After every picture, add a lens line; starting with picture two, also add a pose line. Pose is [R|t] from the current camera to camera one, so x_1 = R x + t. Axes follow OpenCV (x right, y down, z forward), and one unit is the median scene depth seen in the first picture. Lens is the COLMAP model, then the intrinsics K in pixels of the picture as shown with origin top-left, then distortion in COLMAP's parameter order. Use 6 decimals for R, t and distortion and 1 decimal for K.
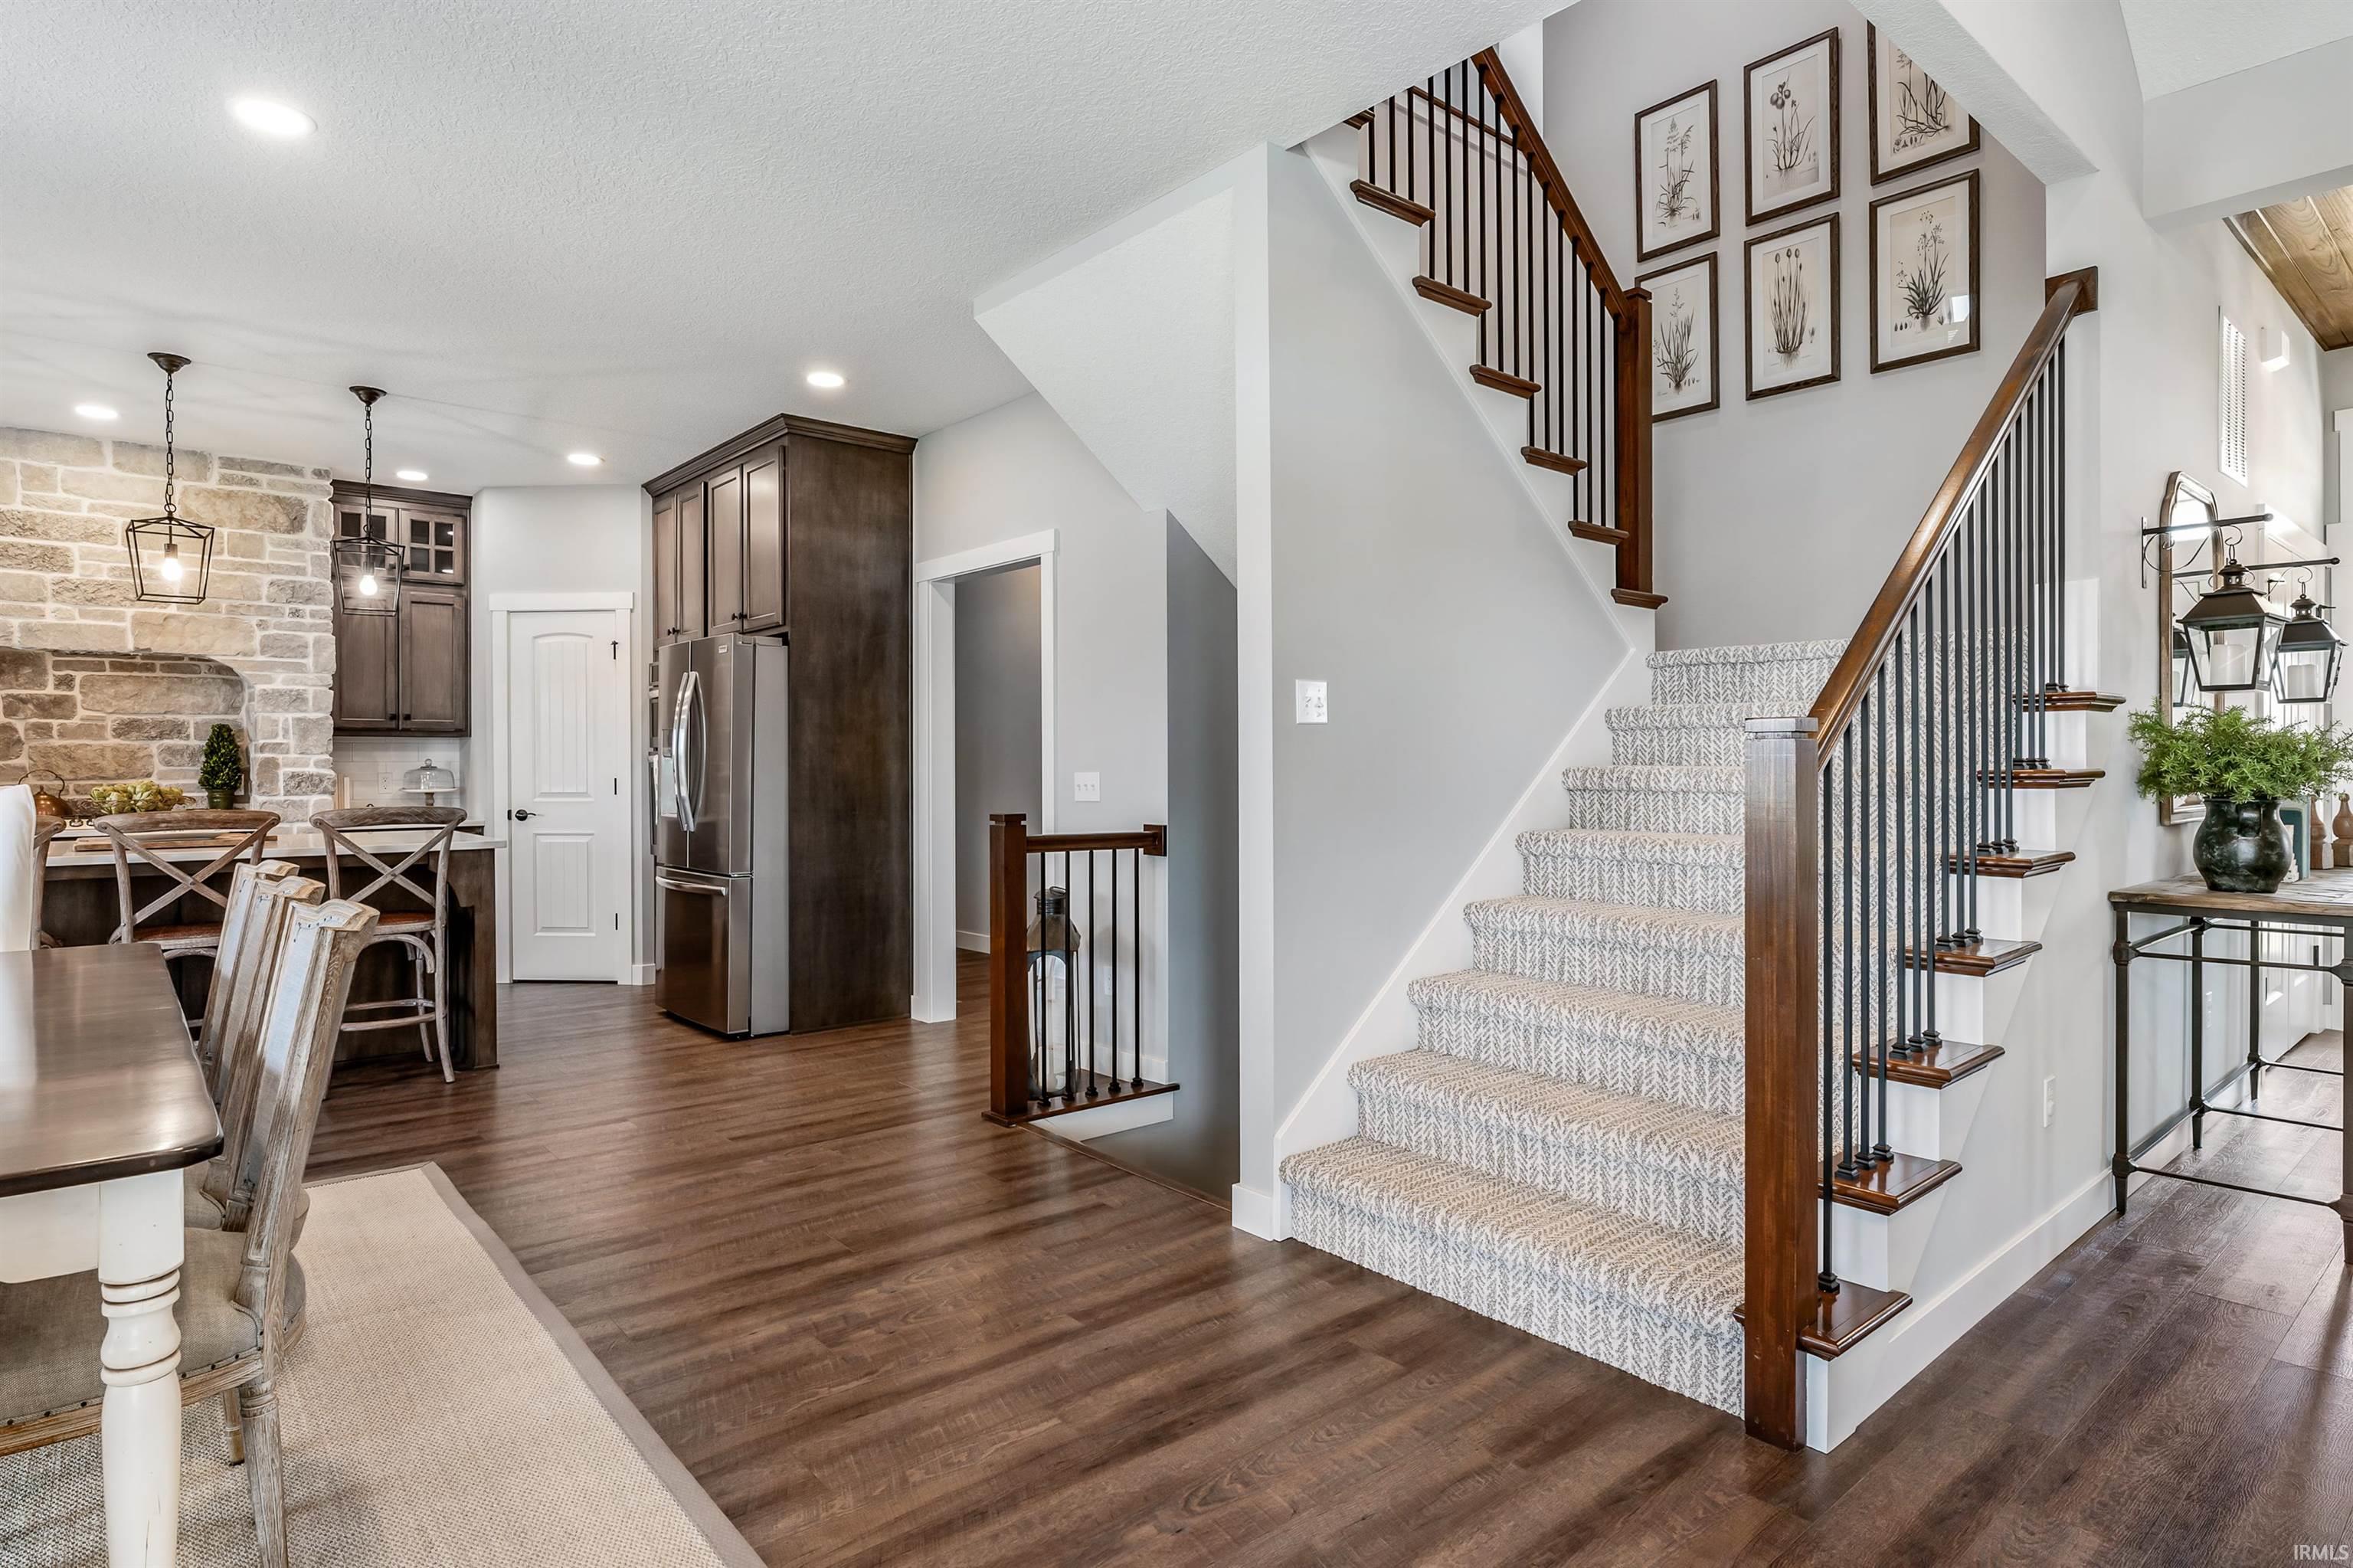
lens RADIAL K [[1252.5, 0, 1178.8], [0, 1252.5, 770.3], [0, 0, 1]] dist [-0.001687, -0.000091]
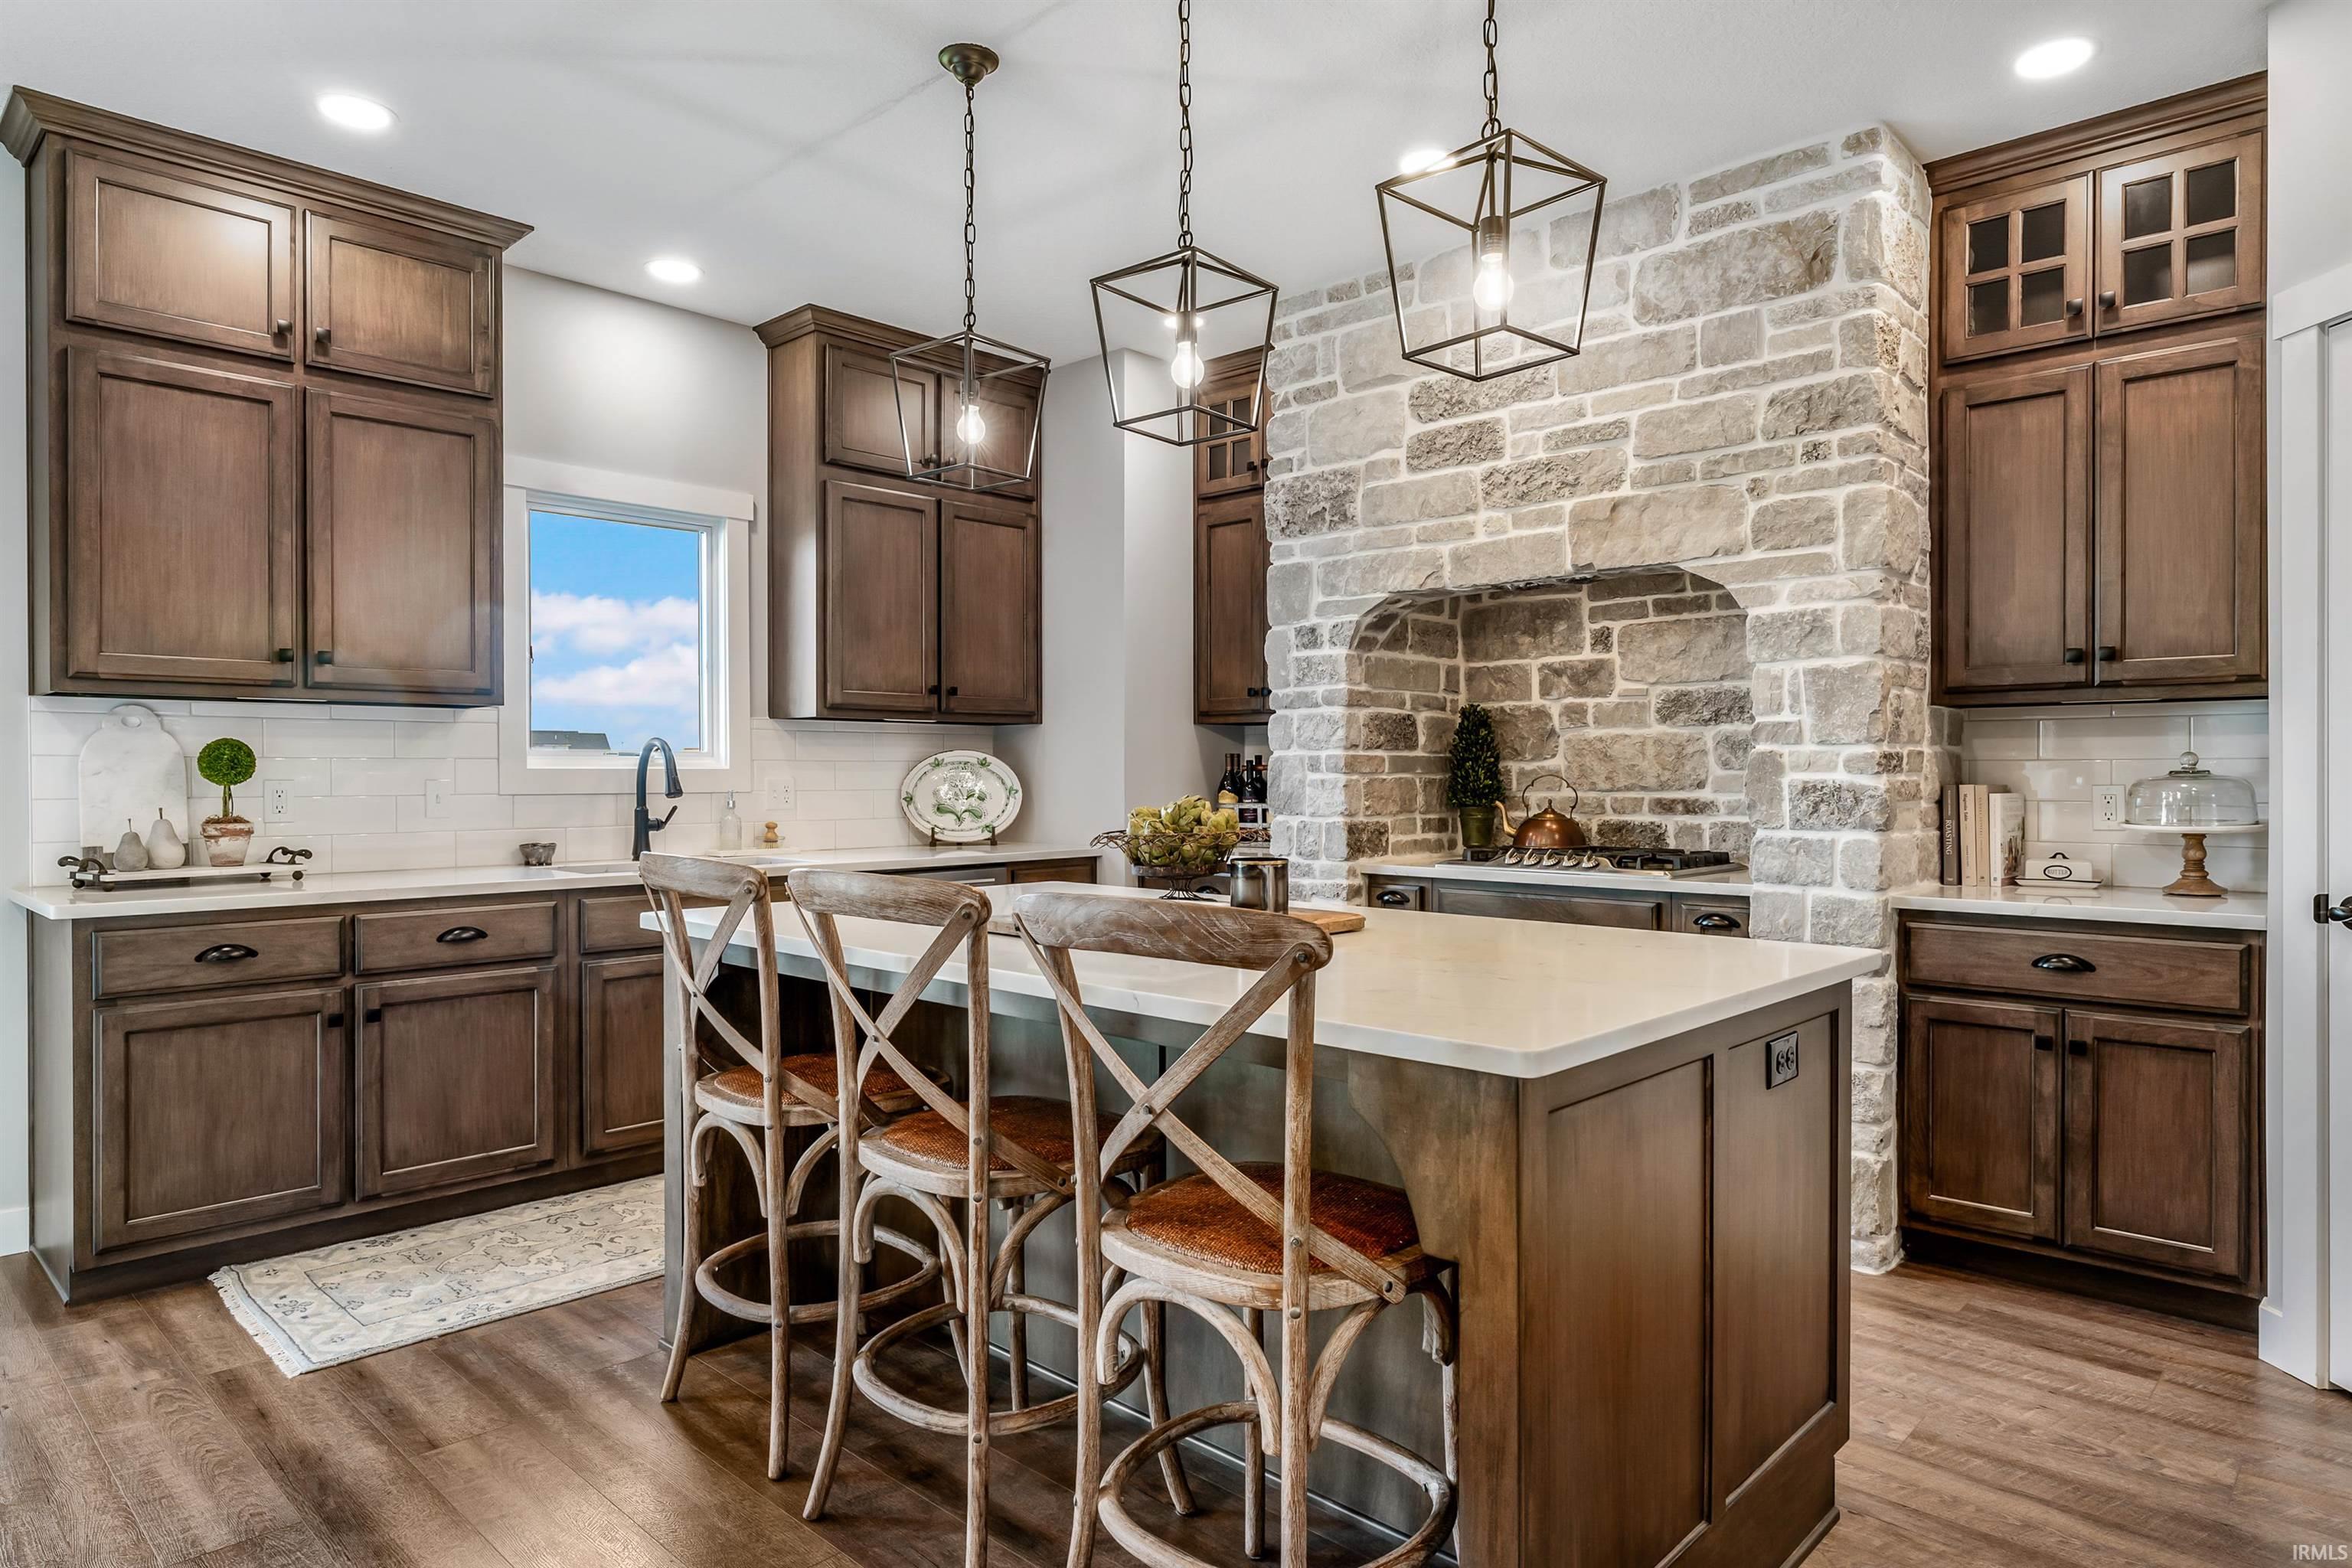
lens RADIAL K [[1380.6, 0, 1176.1], [0, 1380.6, 774.0], [0, 0, 1]] dist [0.000035, 0.000612]
pose [[0.104578, 0.003244, -0.994511, -0.202514], [-0.002568, 0.999992, 0.002992, -0.002517], [0.994513, 0.002241, 0.104586, 0.703798]]
